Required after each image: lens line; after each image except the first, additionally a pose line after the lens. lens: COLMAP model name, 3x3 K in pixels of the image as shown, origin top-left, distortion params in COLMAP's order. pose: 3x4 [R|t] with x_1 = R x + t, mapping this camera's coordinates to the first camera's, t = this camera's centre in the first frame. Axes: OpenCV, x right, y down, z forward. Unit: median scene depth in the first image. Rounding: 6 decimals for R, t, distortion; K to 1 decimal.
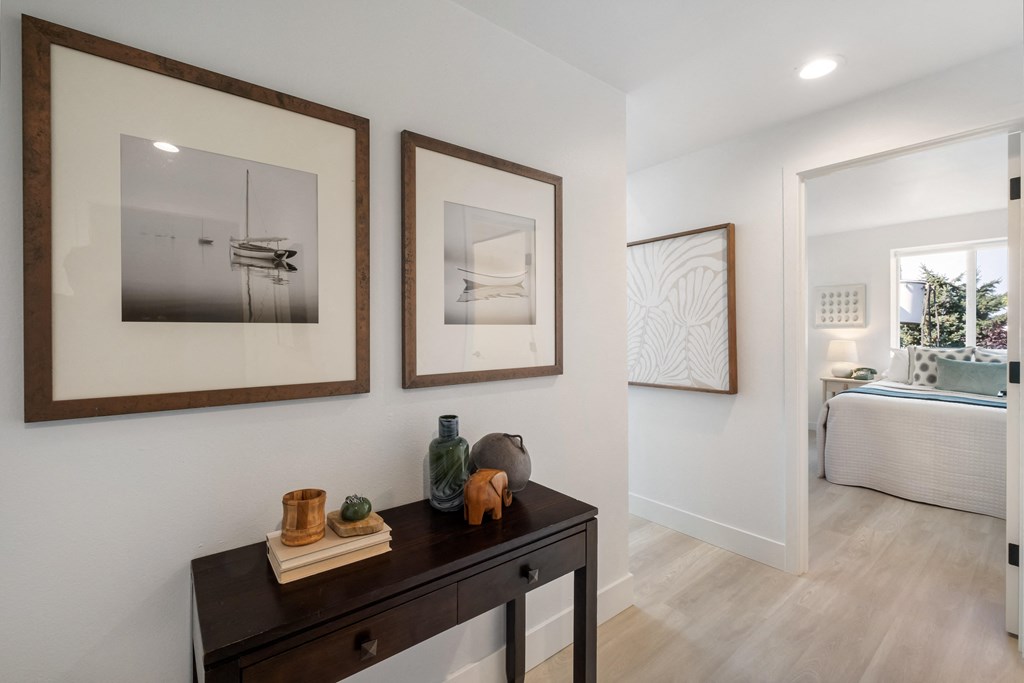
lens RADIAL K [[449.5, 0, 510.9], [0, 449.5, 336.7], [0, 0, 1]] dist [0.000554, -0.000148]
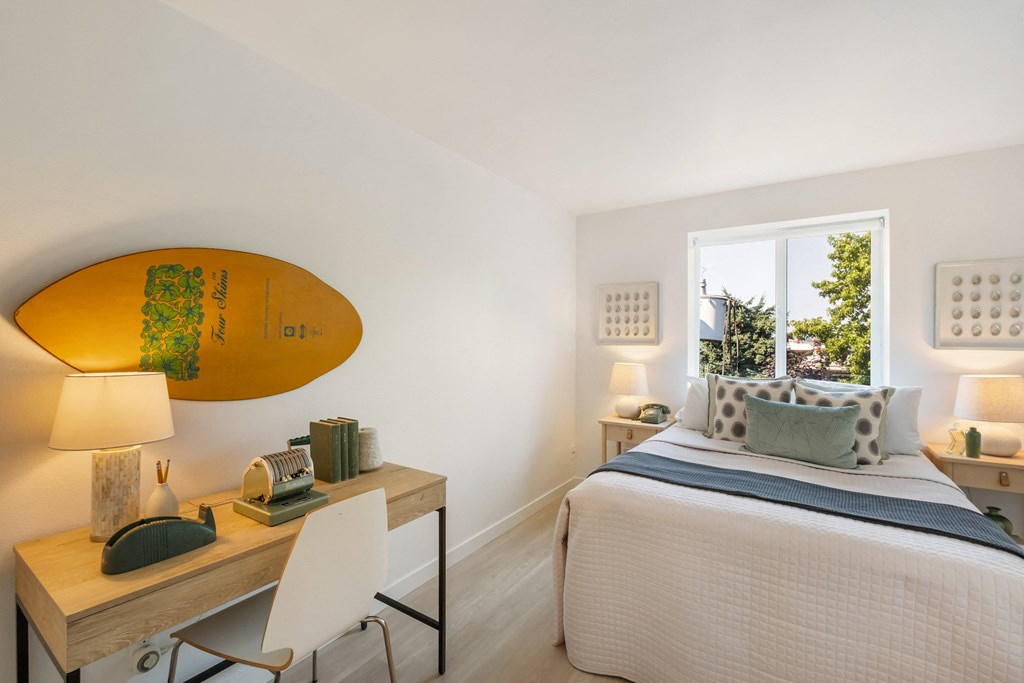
lens RADIAL K [[449.5, 0, 510.9], [0, 449.5, 336.7], [0, 0, 1]] dist [0.000554, -0.000148]
pose [[0.955419, 0.019484, 0.294609, 0.214960], [-0.011002, 0.999477, -0.030421, -0.005114], [-0.295048, 0.025823, 0.955133, 0.236799]]
